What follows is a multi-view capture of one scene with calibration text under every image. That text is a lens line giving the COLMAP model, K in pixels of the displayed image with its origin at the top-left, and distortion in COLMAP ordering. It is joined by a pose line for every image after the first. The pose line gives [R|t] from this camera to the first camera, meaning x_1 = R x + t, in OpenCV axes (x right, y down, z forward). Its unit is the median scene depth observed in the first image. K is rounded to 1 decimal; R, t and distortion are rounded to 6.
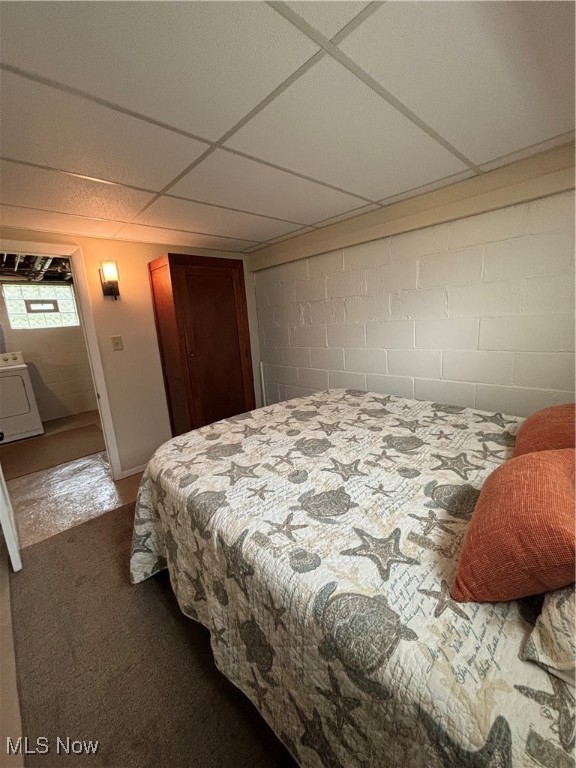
lens RADIAL K [[309.8, 0, 288.0], [0, 309.8, 384.0], [0, 0, 1]] dist [0.001536, -0.000175]
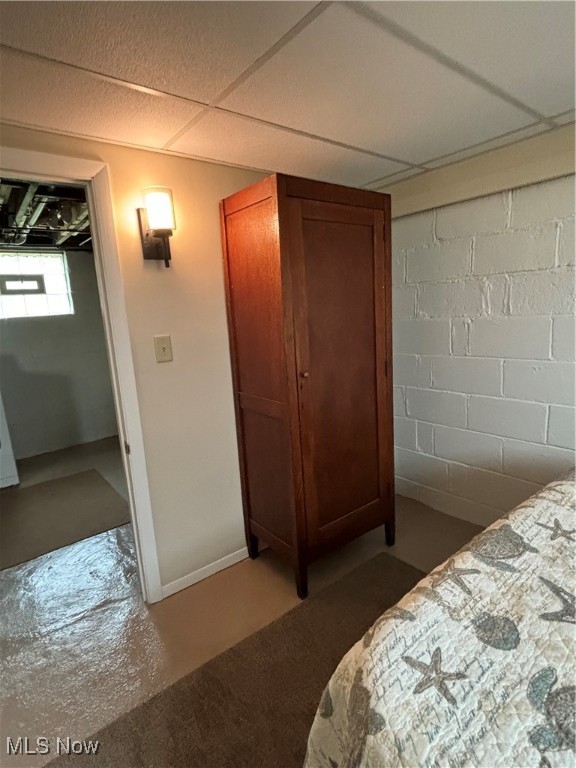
lens RADIAL K [[407.2, 0, 288.0], [0, 407.2, 384.0], [0, 0, 1]] dist [0.000867, 0.001274]
pose [[0.997100, 0.020253, -0.073352, -0.281845], [-0.021582, 0.999616, -0.017371, -0.062988], [0.072972, 0.018904, 0.997155, 0.315468]]
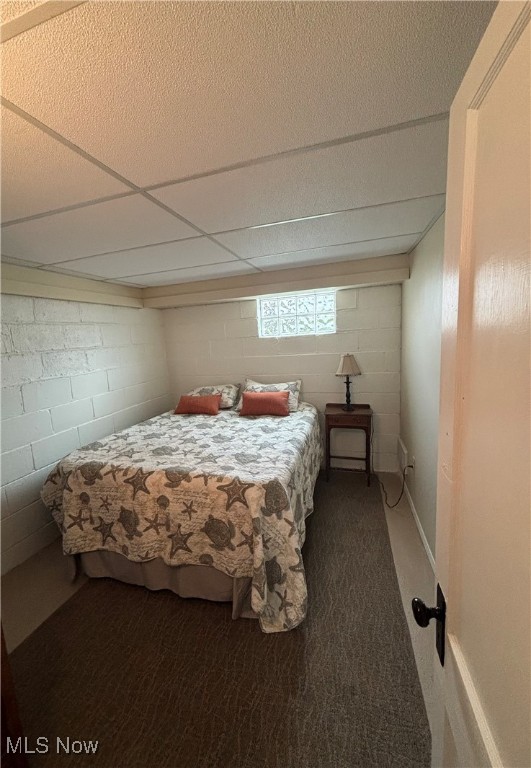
lens RADIAL K [[296.8, 0, 265.5], [0, 296.8, 384.0], [0, 0, 1]] dist [0.000063, -0.000001]
pose [[-0.516787, -0.034925, 0.855401, -0.732649], [0.273100, 0.940241, 0.203381, -0.172326], [-0.811386, 0.338715, -0.476366, 0.797634]]
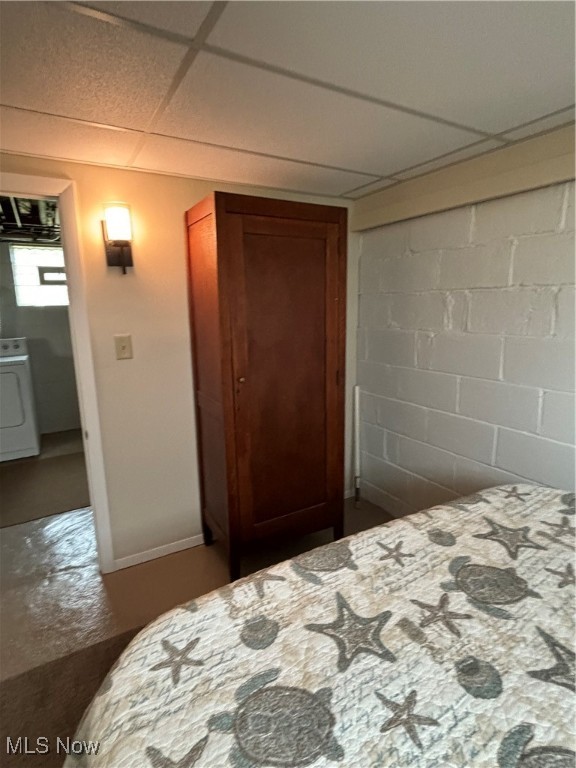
lens RADIAL K [[407.9, 0, 288.0], [0, 407.9, 384.0], [0, 0, 1]] dist [-0.002853, -0.000699]
pose [[0.974234, 0.090960, -0.206385, -0.078489], [-0.091089, 0.995803, 0.008900, -0.096835], [0.206328, 0.010129, 0.978430, 0.305104]]
